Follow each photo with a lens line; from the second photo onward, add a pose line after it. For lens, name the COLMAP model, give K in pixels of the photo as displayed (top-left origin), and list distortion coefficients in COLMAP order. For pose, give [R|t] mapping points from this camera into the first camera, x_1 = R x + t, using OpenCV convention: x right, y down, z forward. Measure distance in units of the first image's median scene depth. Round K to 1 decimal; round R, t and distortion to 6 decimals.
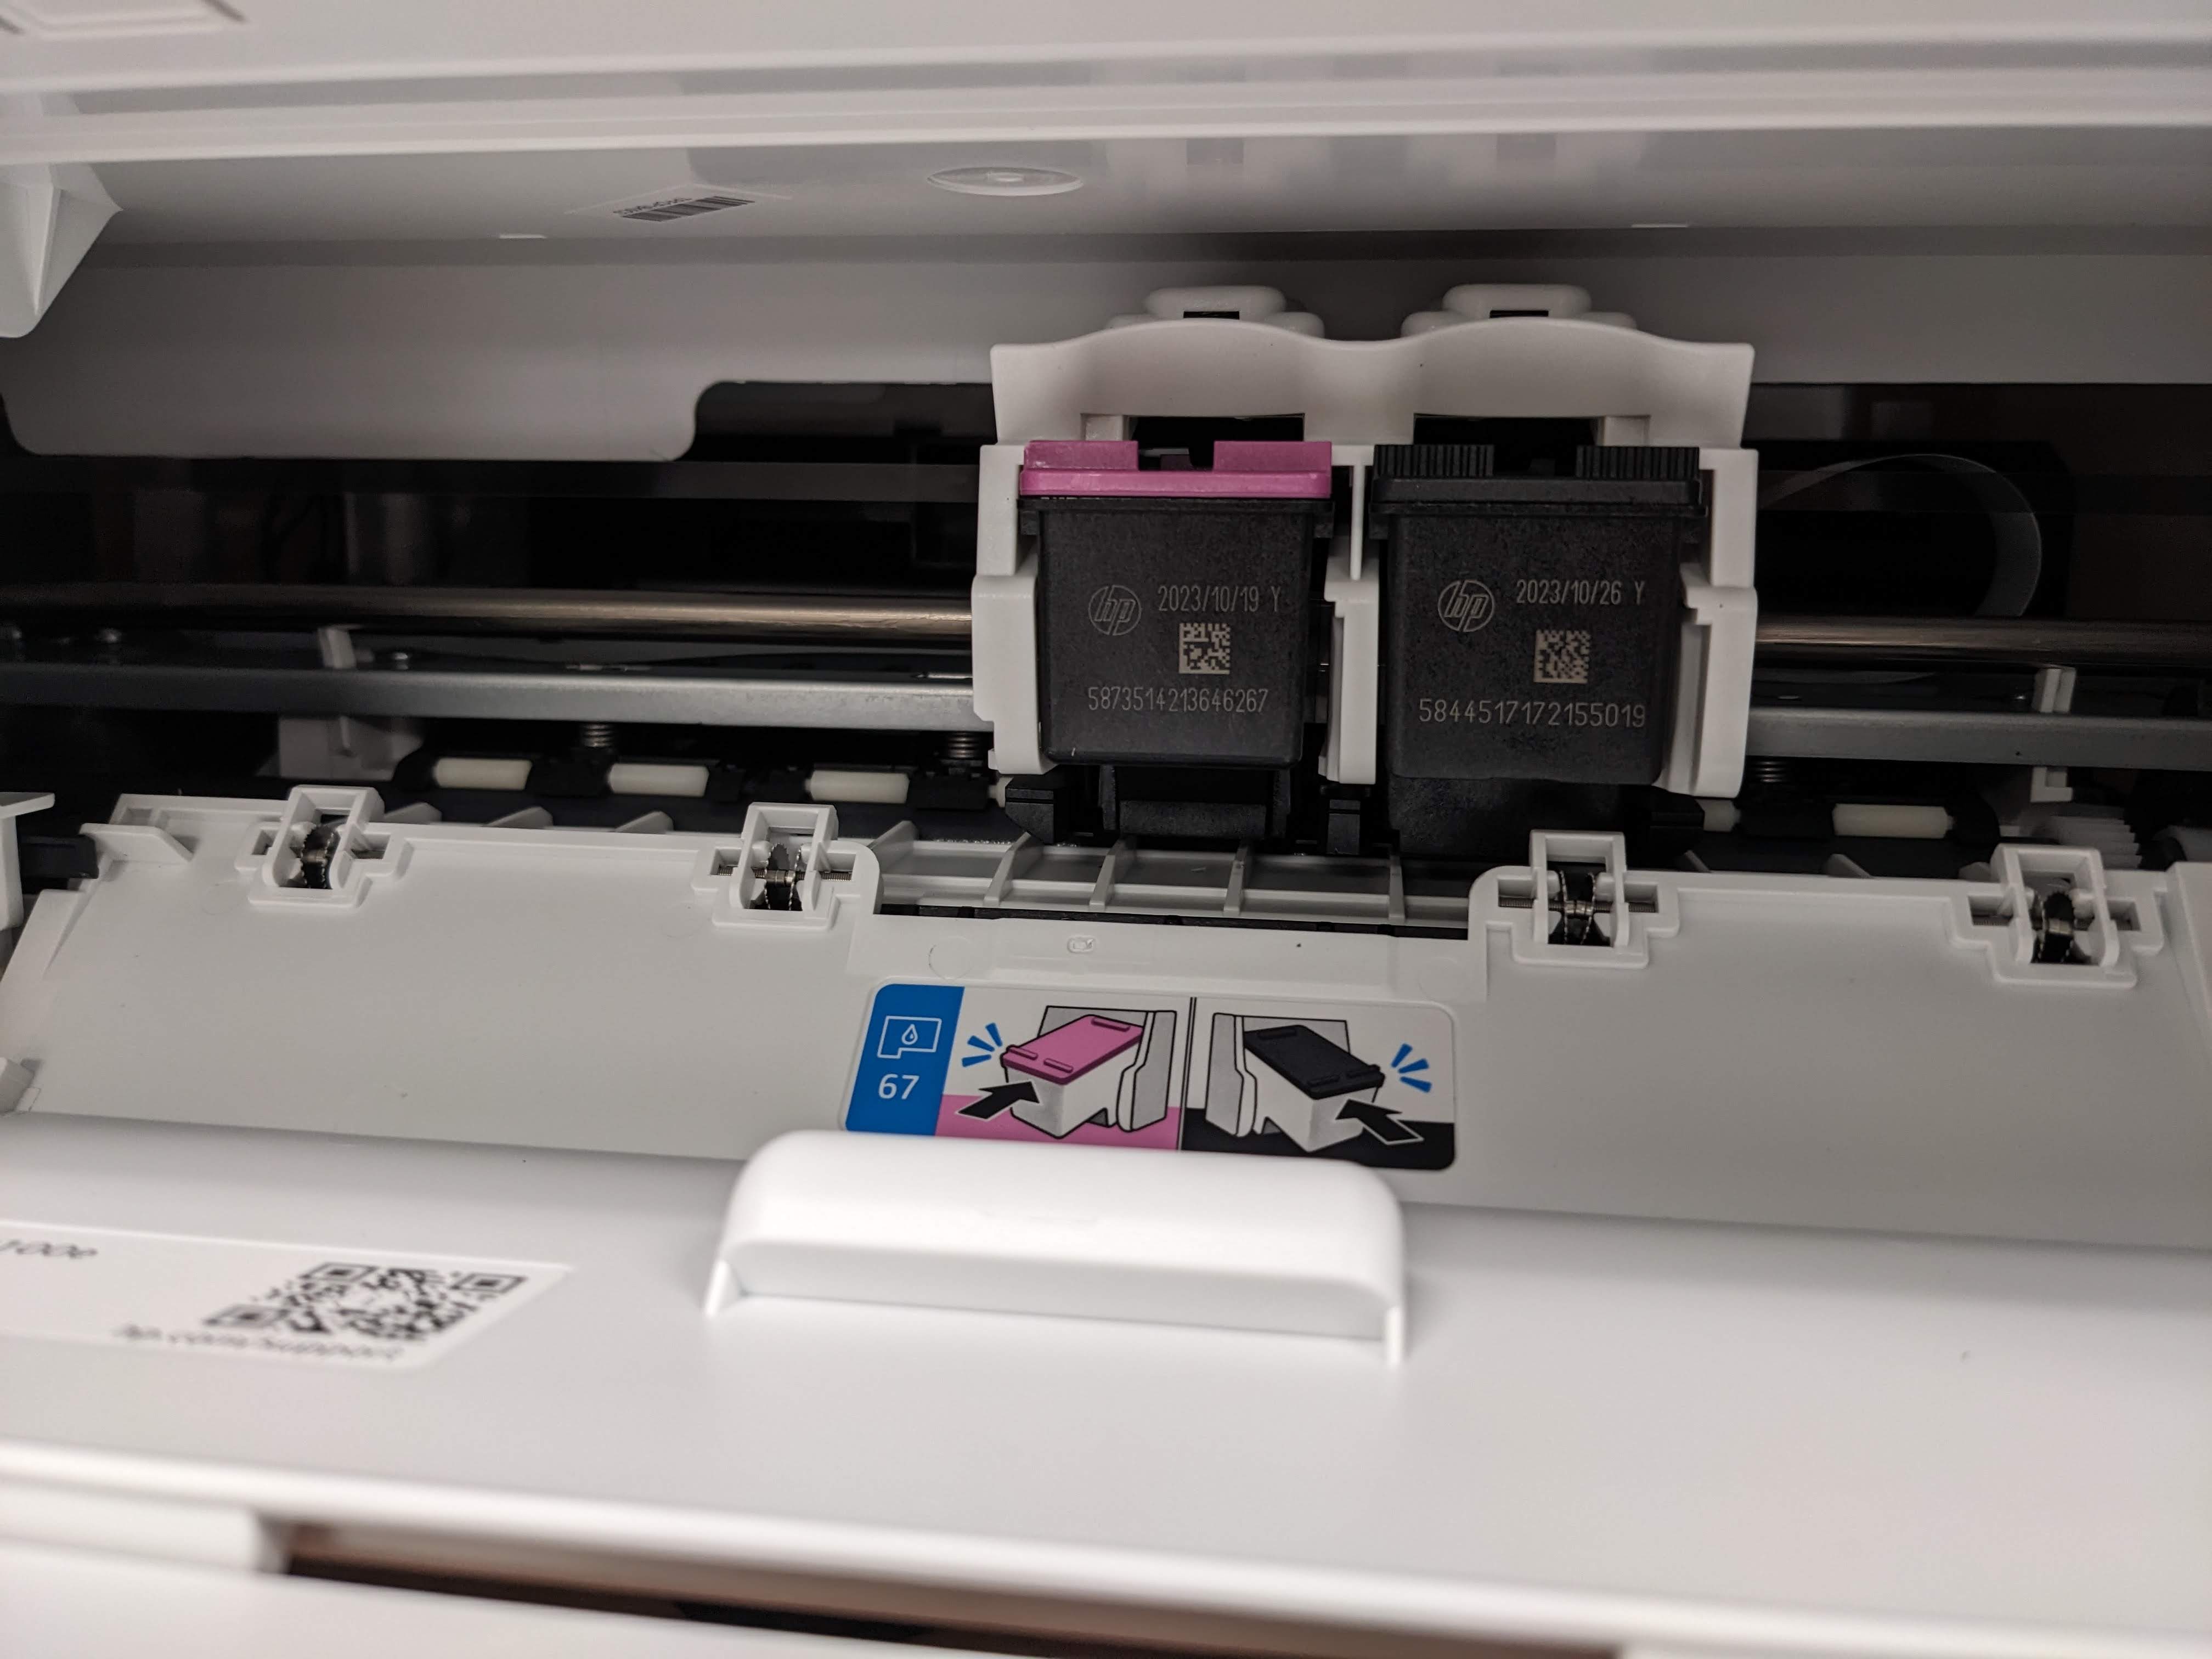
lens RADIAL K [[1797.5, 0, 1106.0], [0, 1797.5, 829.5], [0, 0, 1]] dist [0.053571, -0.061581]
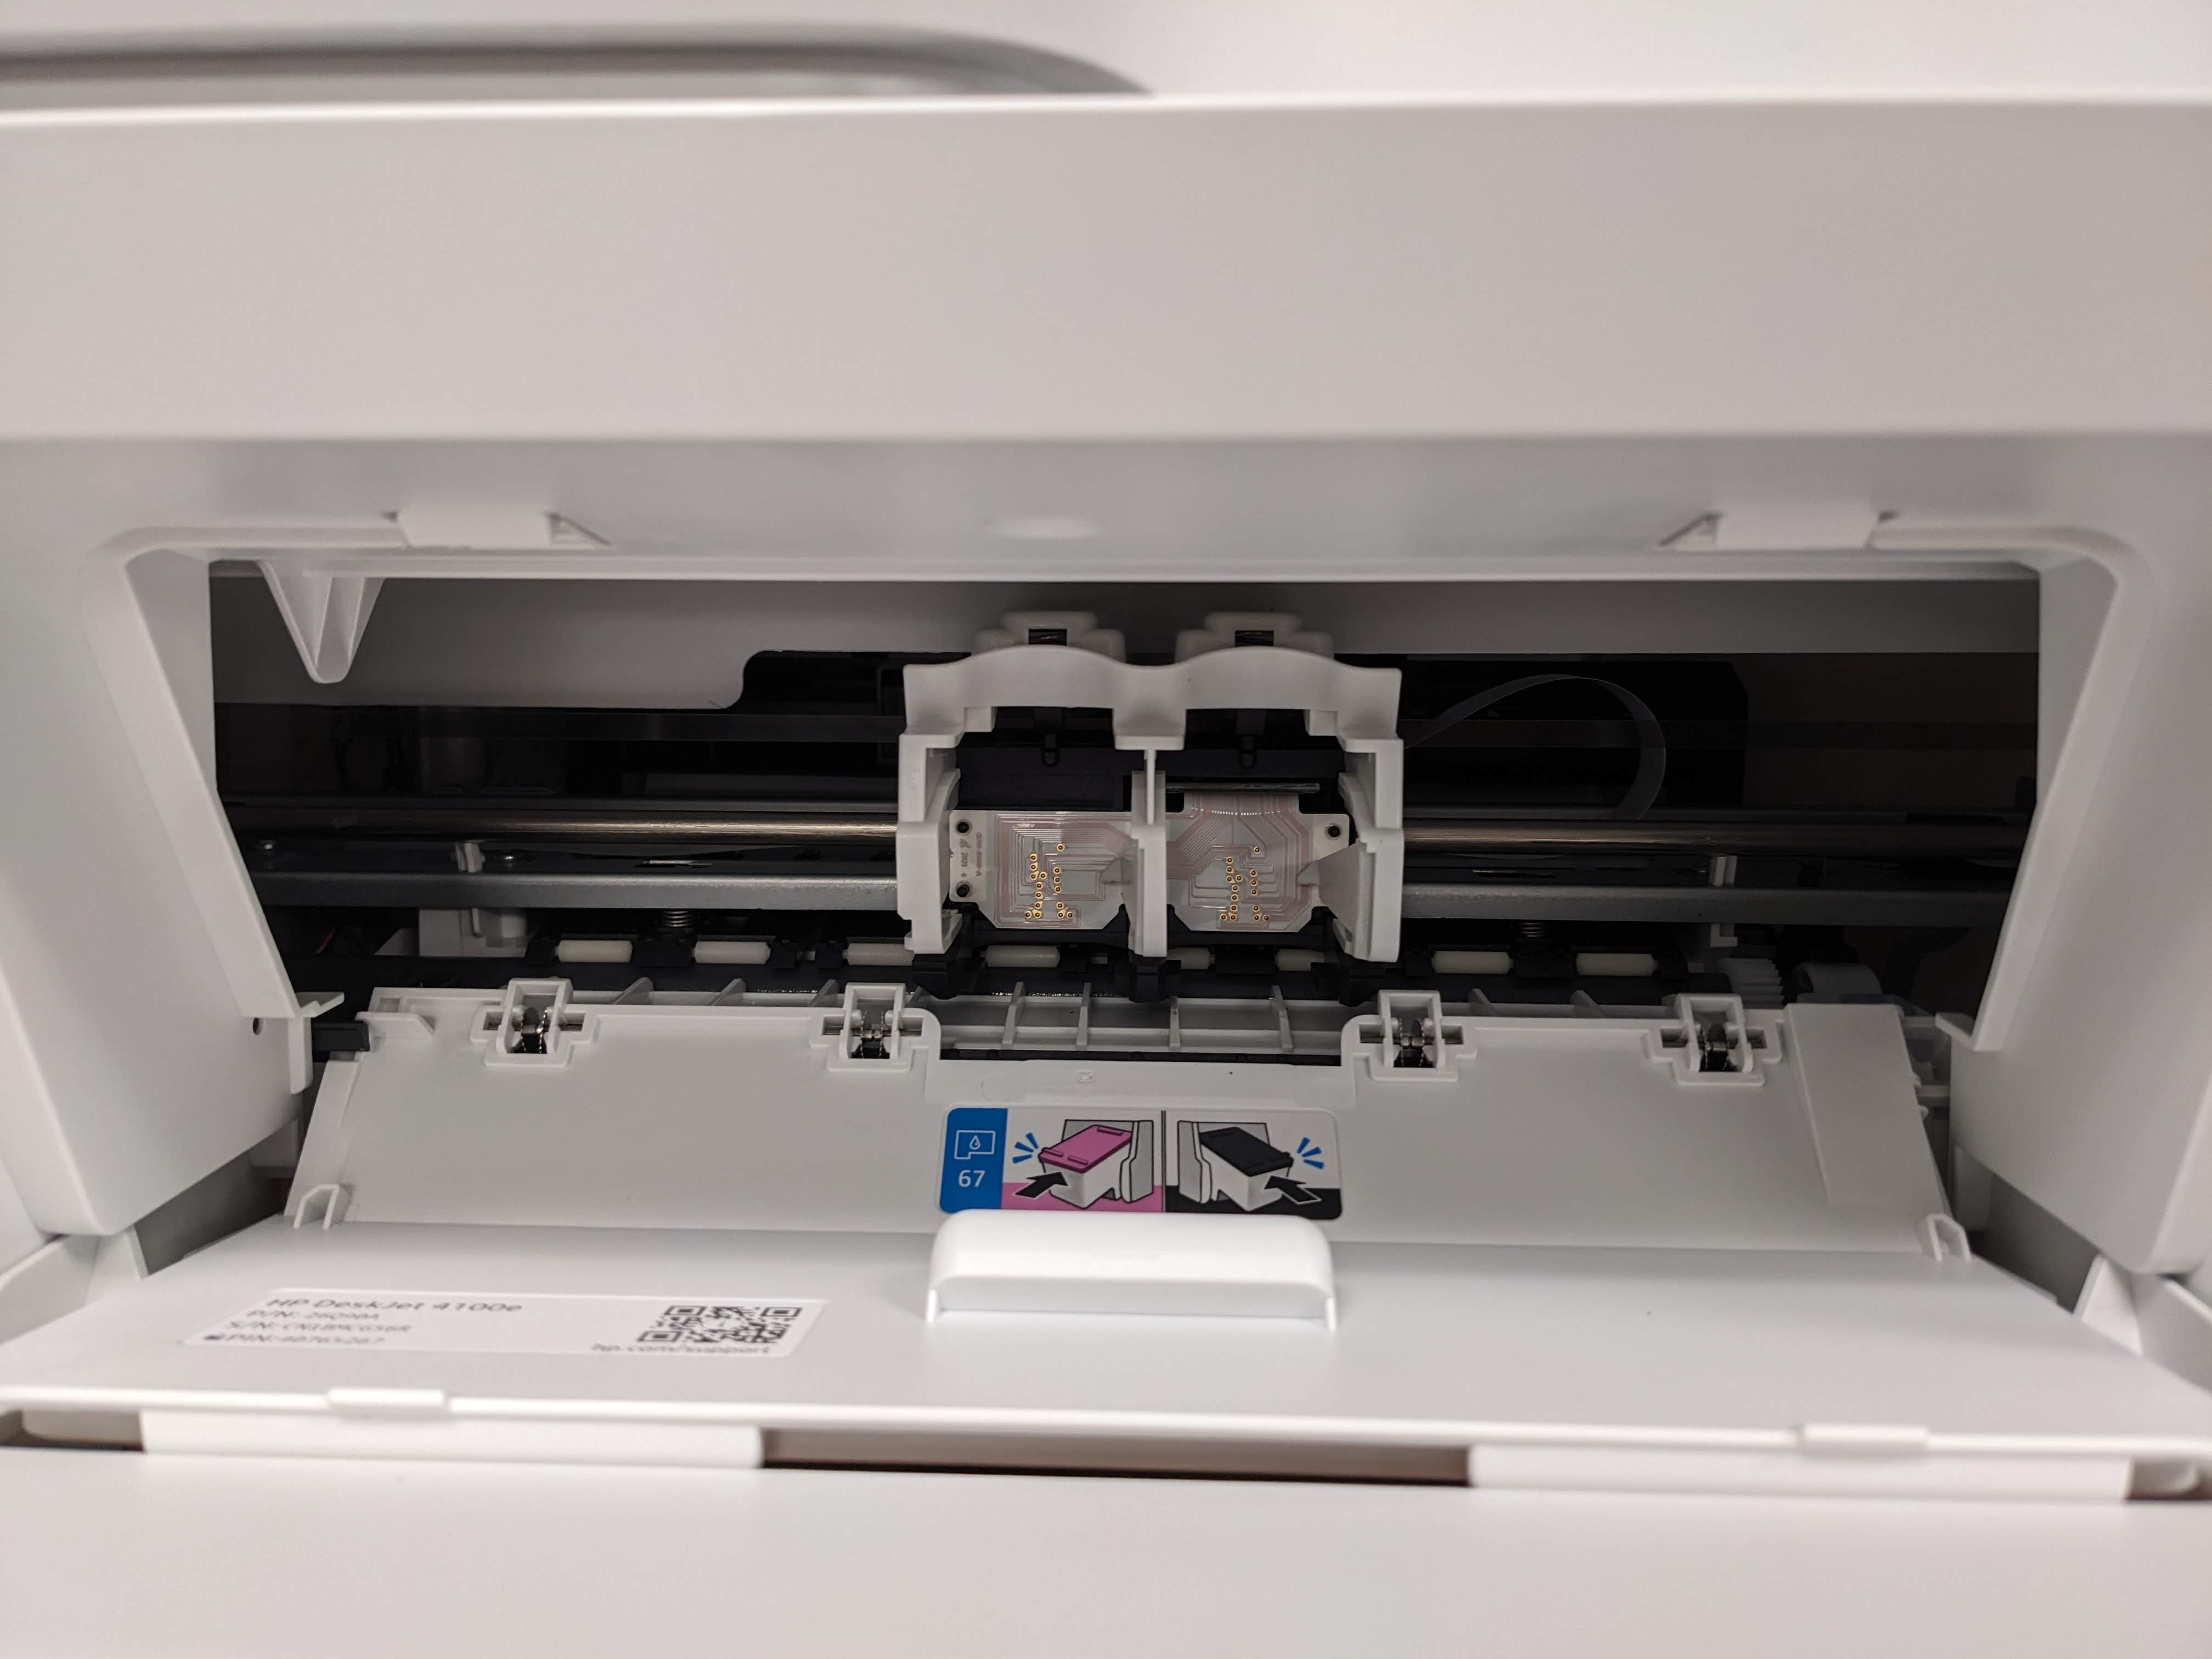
lens RADIAL K [[1782.2, 0, 1070.4], [0, 1782.2, 838.6], [0, 0, 1]] dist [0.076363, 0.003599]
pose [[0.995291, -0.021165, 0.094590, -0.166331], [0.024255, 0.999205, -0.031639, -0.088737], [-0.093845, 0.033784, 0.995013, -0.484764]]
